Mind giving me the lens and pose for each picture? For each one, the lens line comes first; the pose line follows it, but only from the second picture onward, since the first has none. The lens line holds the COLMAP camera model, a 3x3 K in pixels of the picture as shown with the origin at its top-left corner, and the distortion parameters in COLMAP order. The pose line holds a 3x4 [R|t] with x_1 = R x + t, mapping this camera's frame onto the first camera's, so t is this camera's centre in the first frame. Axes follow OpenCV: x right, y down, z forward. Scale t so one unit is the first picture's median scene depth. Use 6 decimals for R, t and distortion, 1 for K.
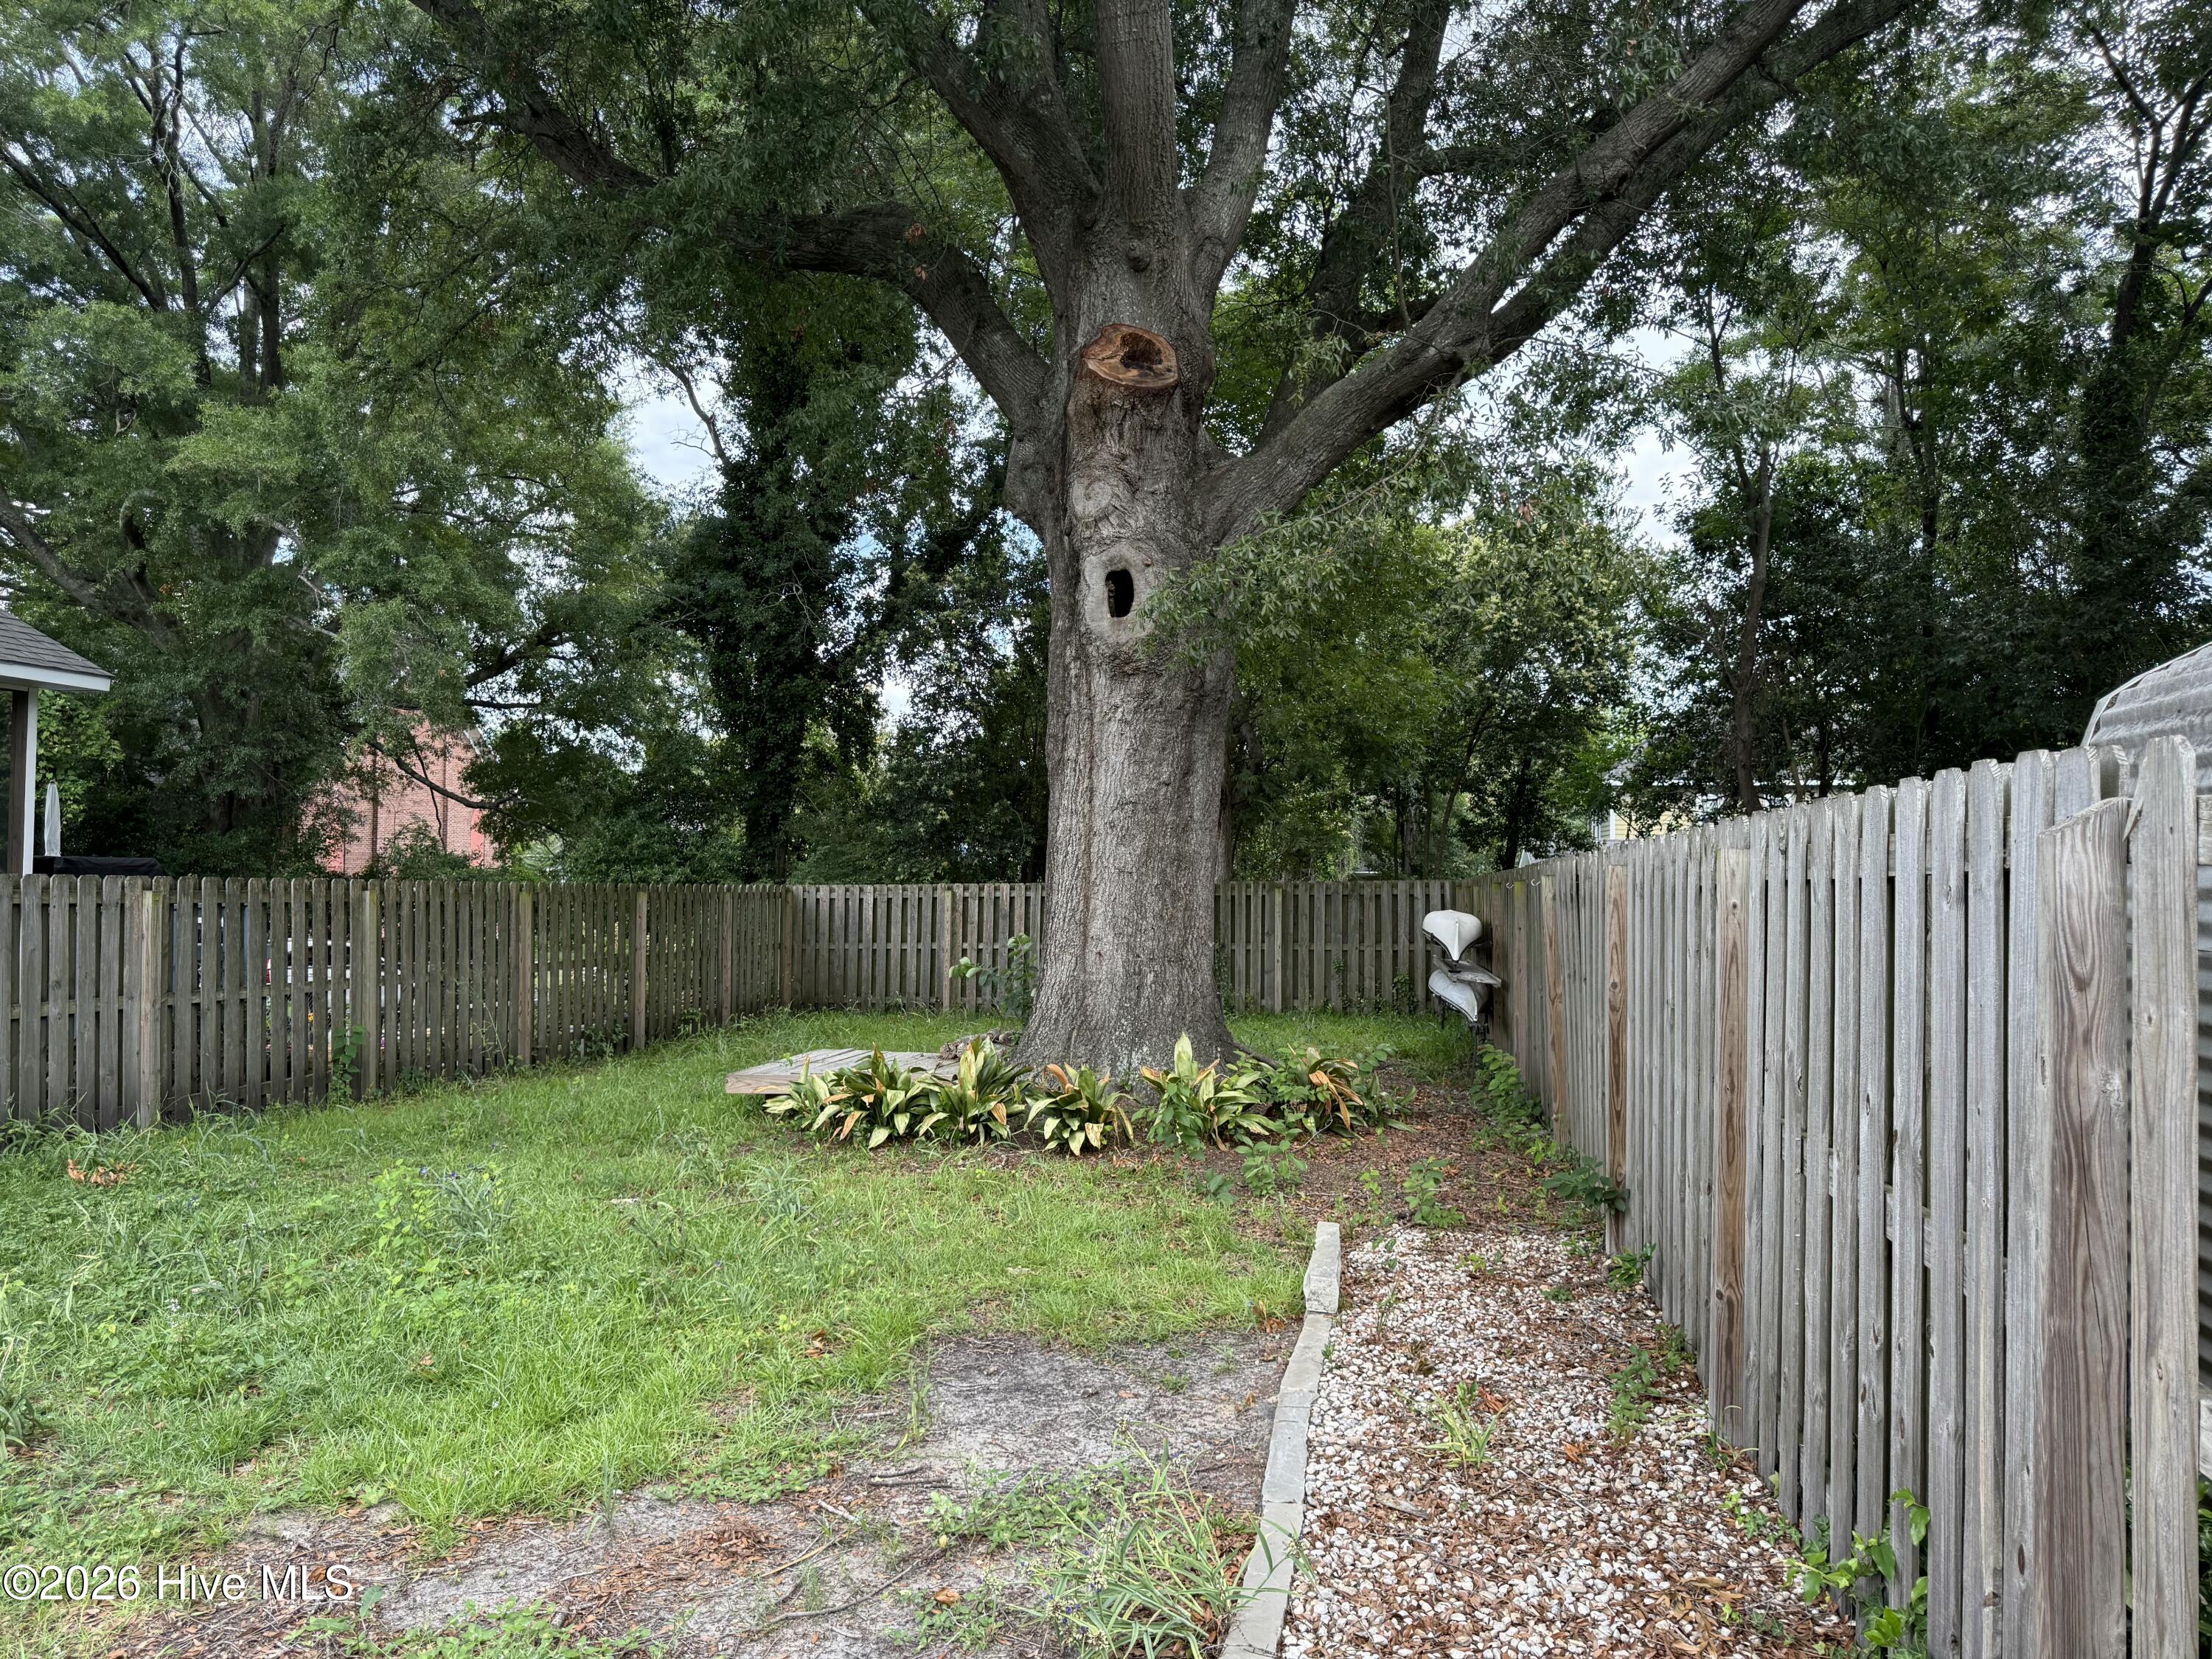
lens RADIAL K [[1565.5, 0, 1106.0], [0, 1565.5, 829.5], [0, 0, 1]] dist [0.080188, -0.157413]
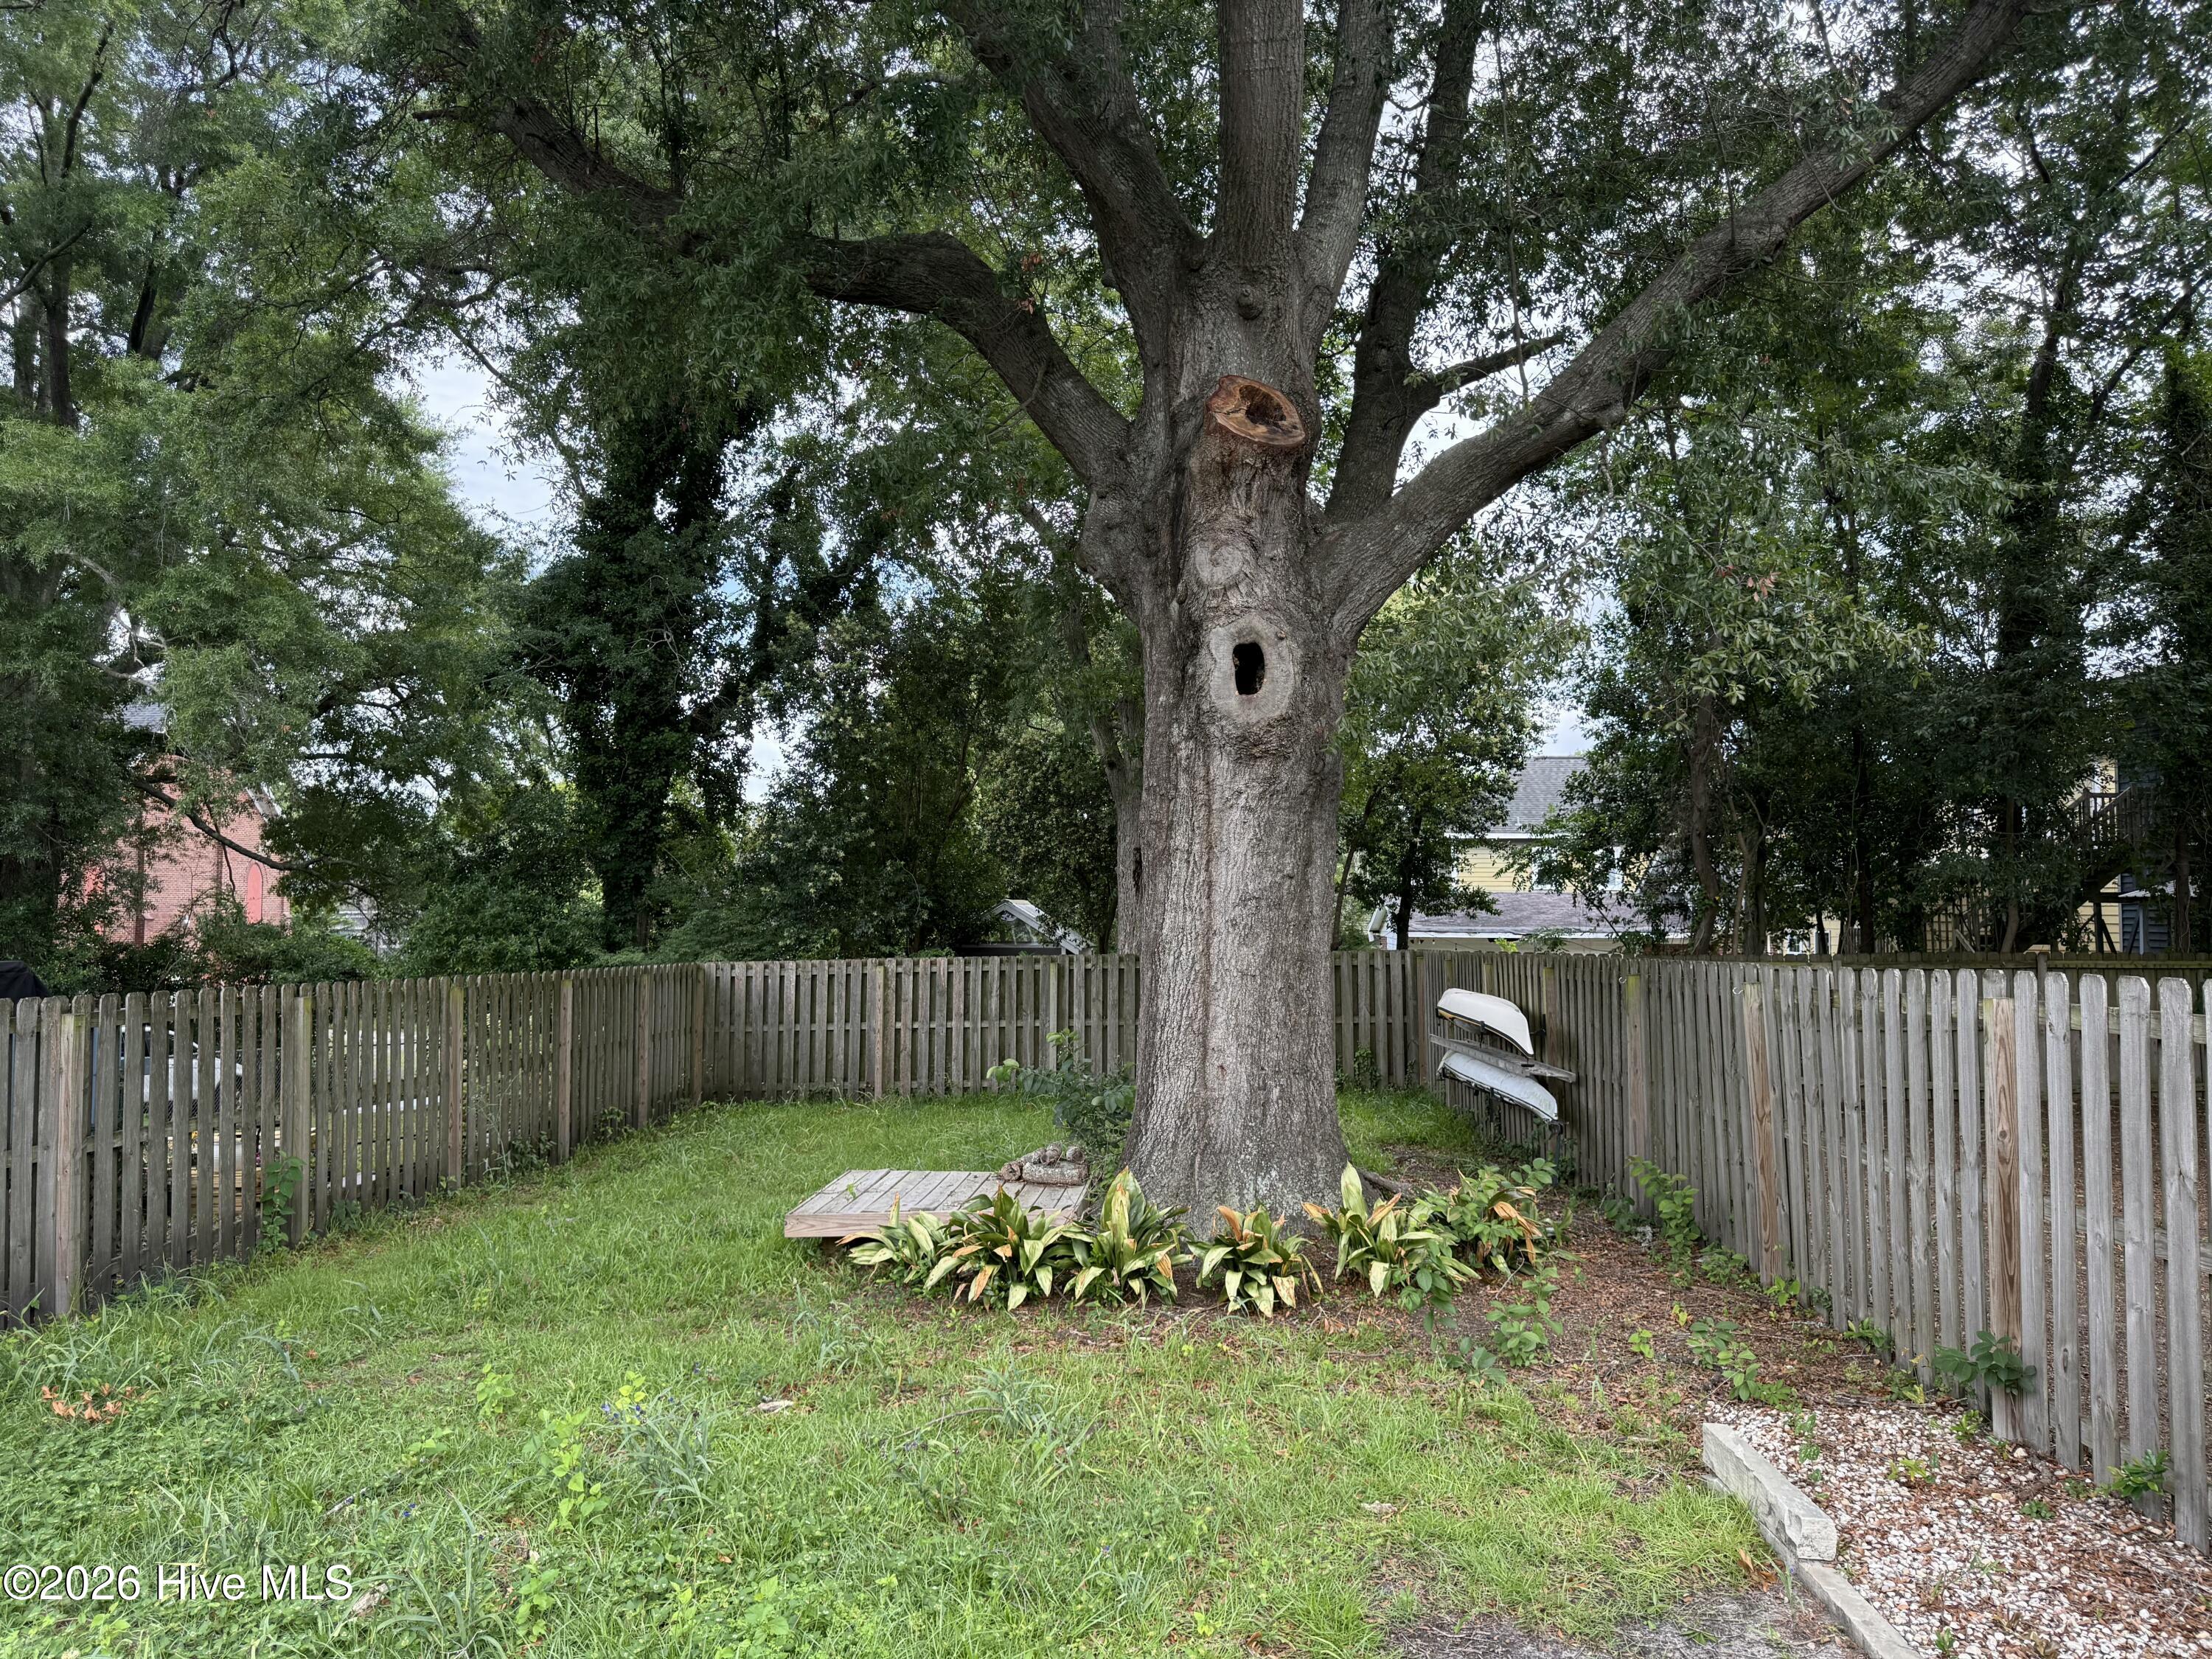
lens RADIAL K [[1561.9, 0, 1102.8], [0, 1561.9, 808.9], [0, 0, 1]] dist [0.094737, -0.154270]
pose [[0.990413, 0.000163, 0.138140, -0.098501], [0.005354, 0.999203, -0.039563, -0.016793], [-0.138037, 0.039923, 0.989622, 0.058700]]
